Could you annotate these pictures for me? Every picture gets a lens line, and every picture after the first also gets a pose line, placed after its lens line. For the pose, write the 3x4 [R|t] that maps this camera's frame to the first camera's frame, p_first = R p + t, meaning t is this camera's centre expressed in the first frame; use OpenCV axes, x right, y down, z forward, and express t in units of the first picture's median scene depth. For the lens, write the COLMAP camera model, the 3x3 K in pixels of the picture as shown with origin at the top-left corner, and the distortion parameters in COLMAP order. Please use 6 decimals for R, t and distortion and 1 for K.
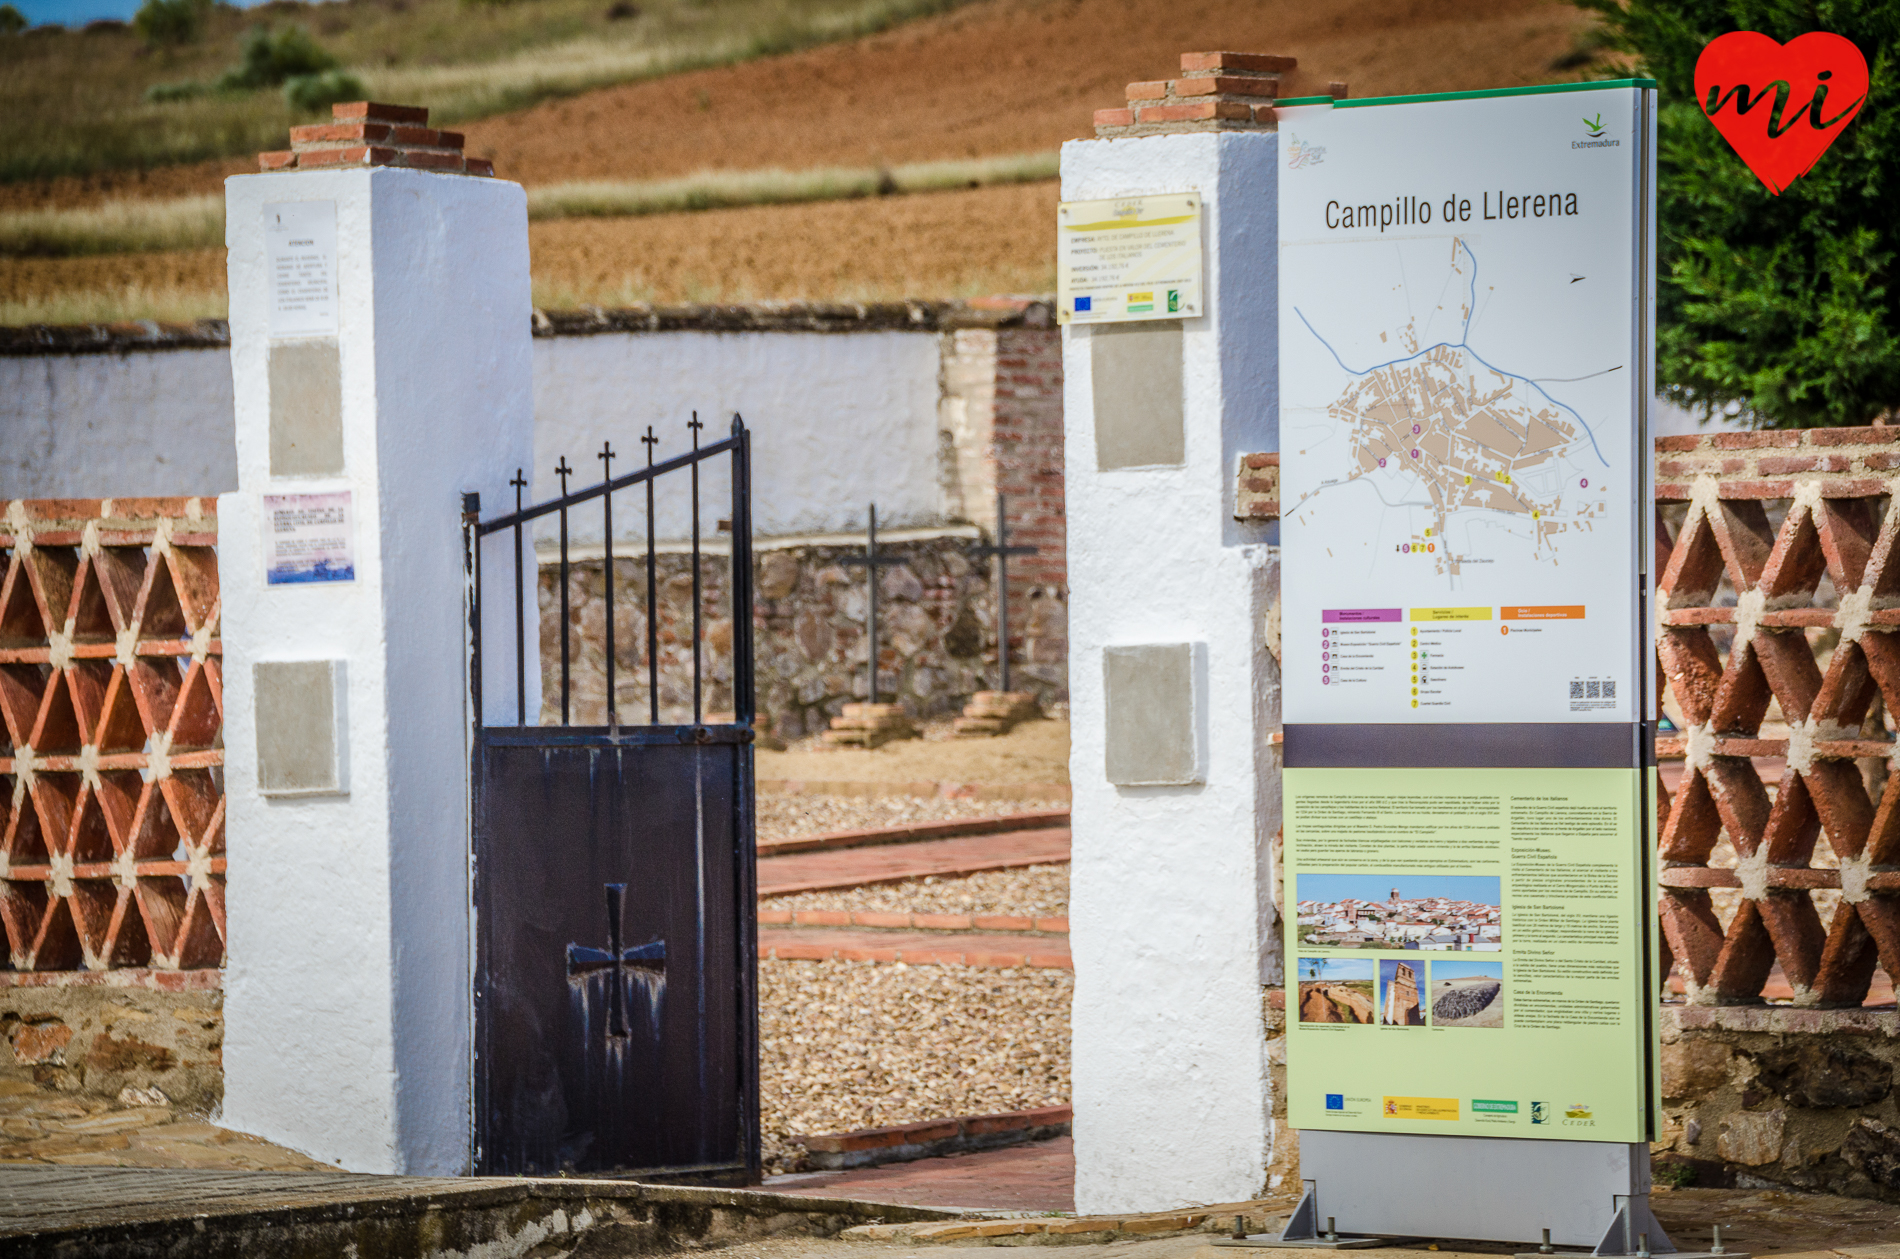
lens RADIAL K [[10370.9, 0, 950.0], [0, 10370.9, 629.5], [0, 0, 1]] dist [2.492547, 5.399162]
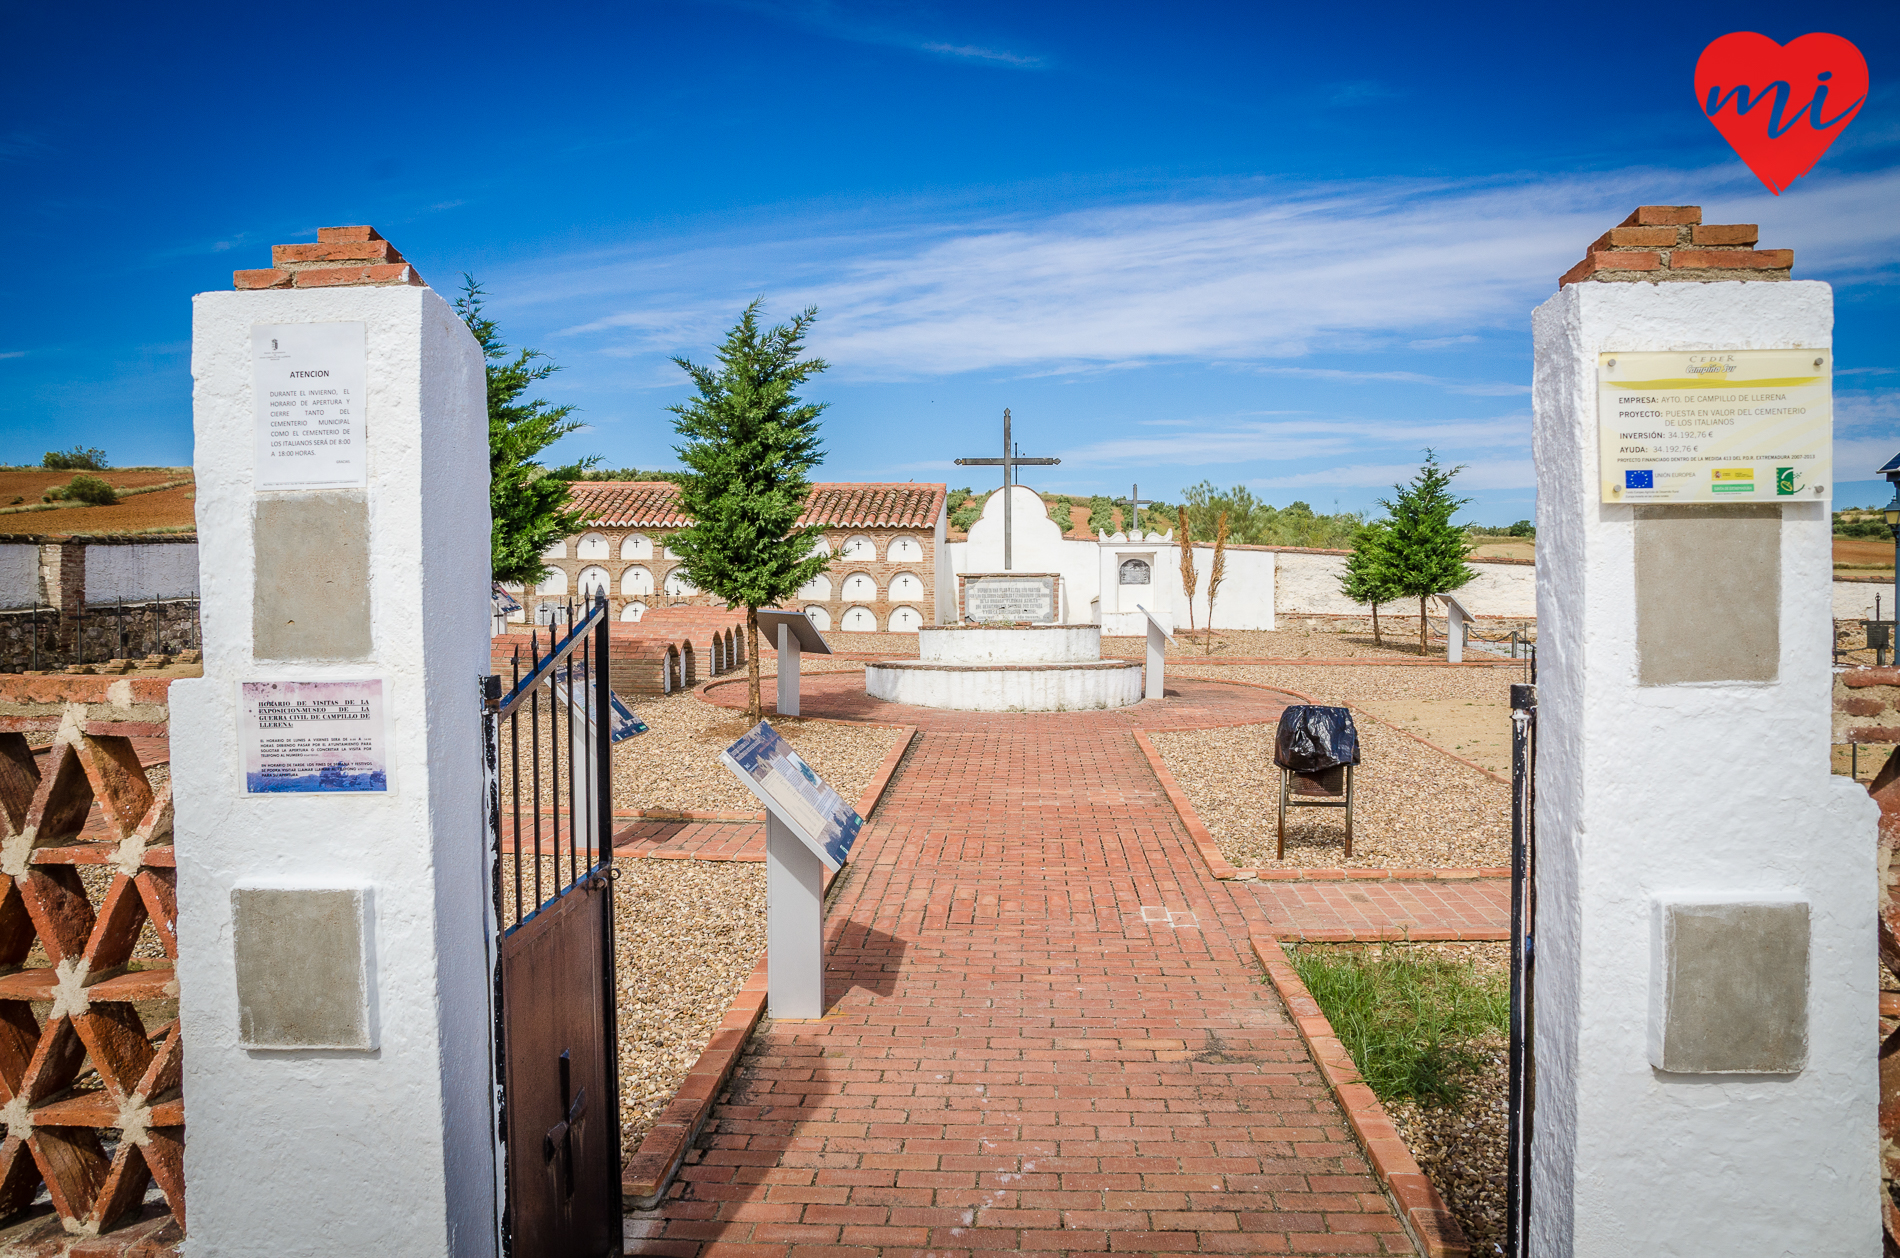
lens RADIAL K [[1506.0, 0, 951.7], [0, 1506.0, 642.0], [0, 0, 1]] dist [-0.153730, 0.170968]
pose [[0.790417, -0.000115, 0.612569, -0.090925], [-0.012824, 0.999778, 0.016735, -0.018387], [-0.612435, -0.021083, 0.790240, 0.869323]]
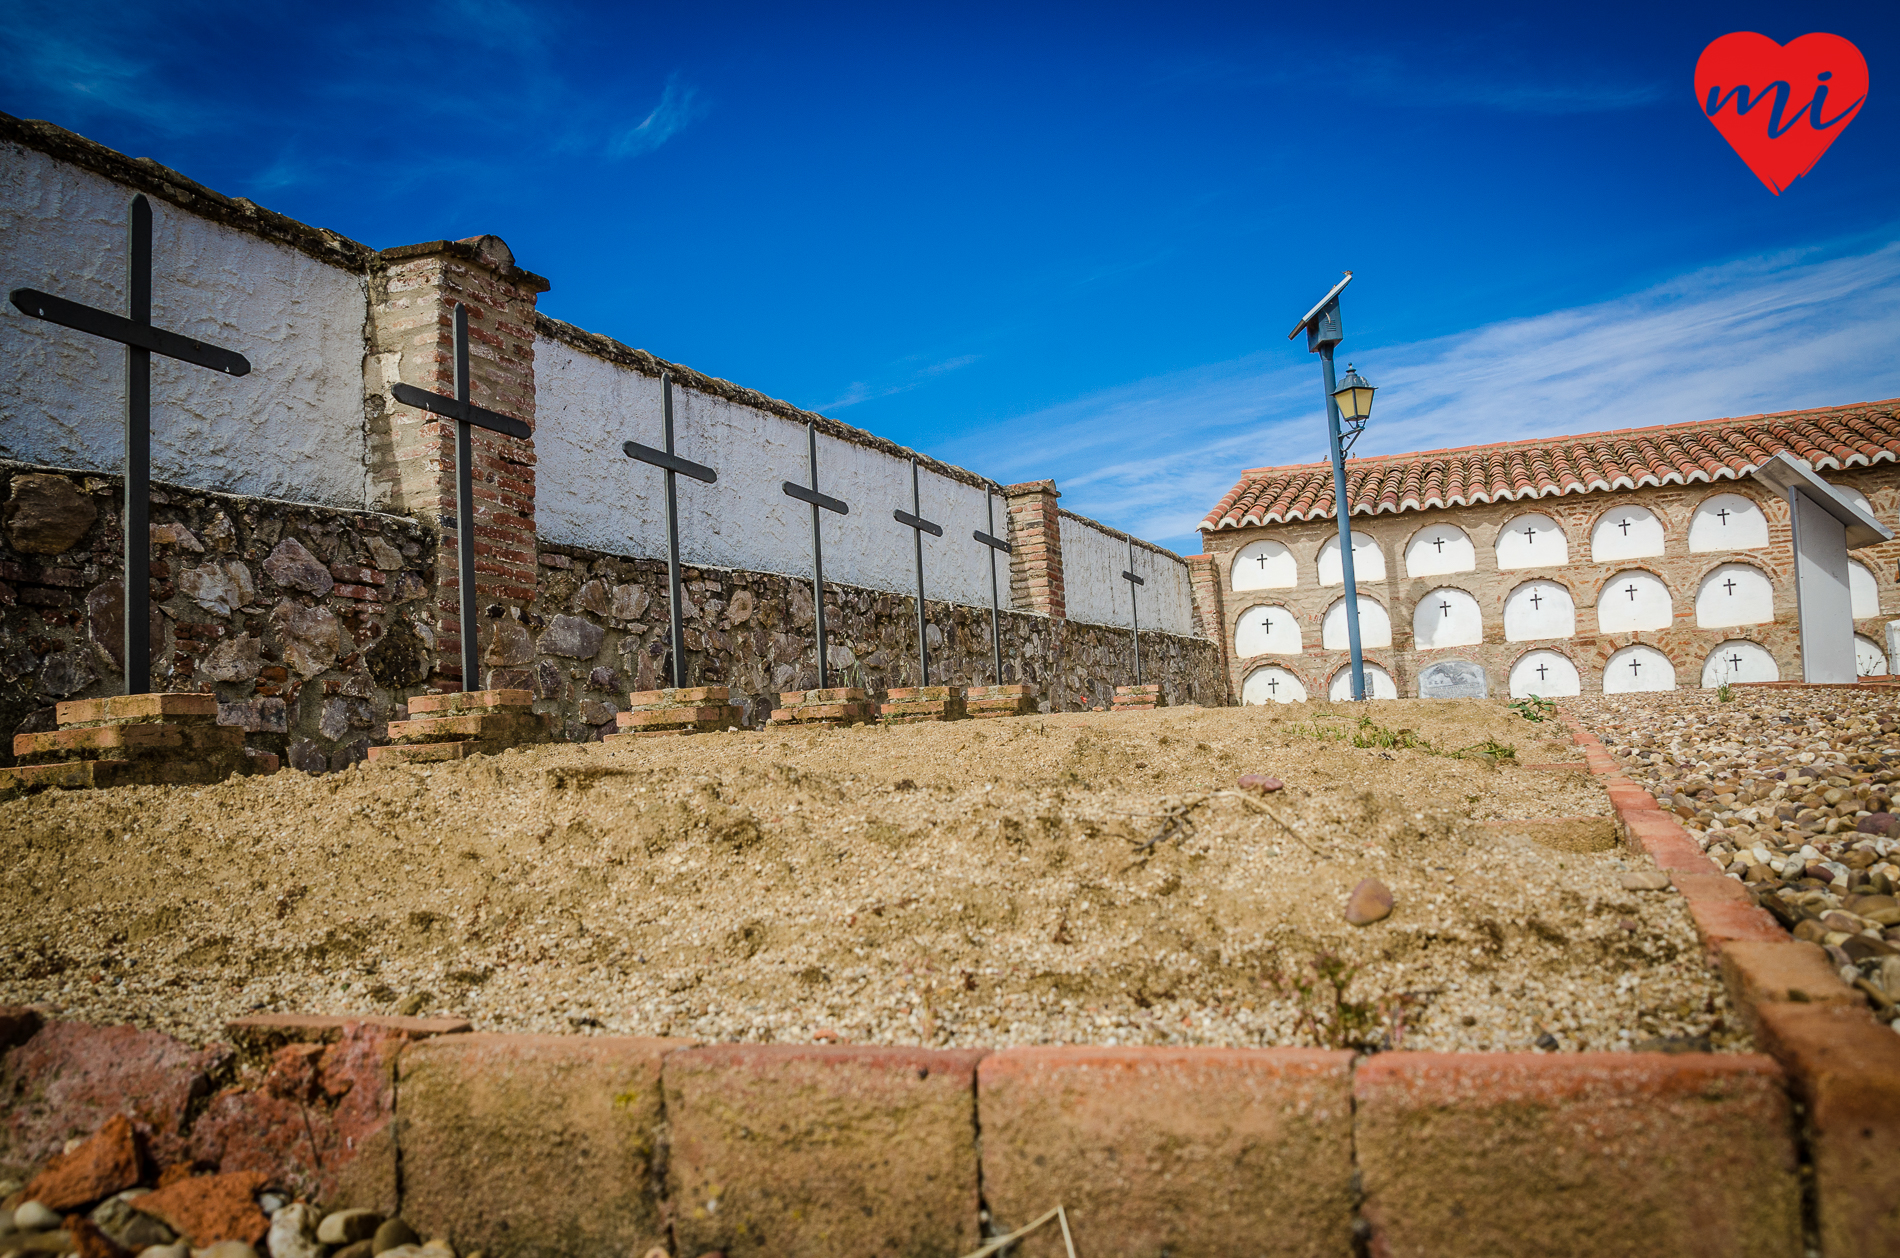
lens RADIAL K [[1506.0, 0, 951.7], [0, 1506.0, 642.0], [0, 0, 1]] dist [-0.153730, 0.170968]
pose [[0.940067, -0.005435, 0.340948, 0.004471], [0.042956, 0.993795, -0.102599, 0.020345], [-0.338274, 0.111095, 0.934467, 1.566415]]
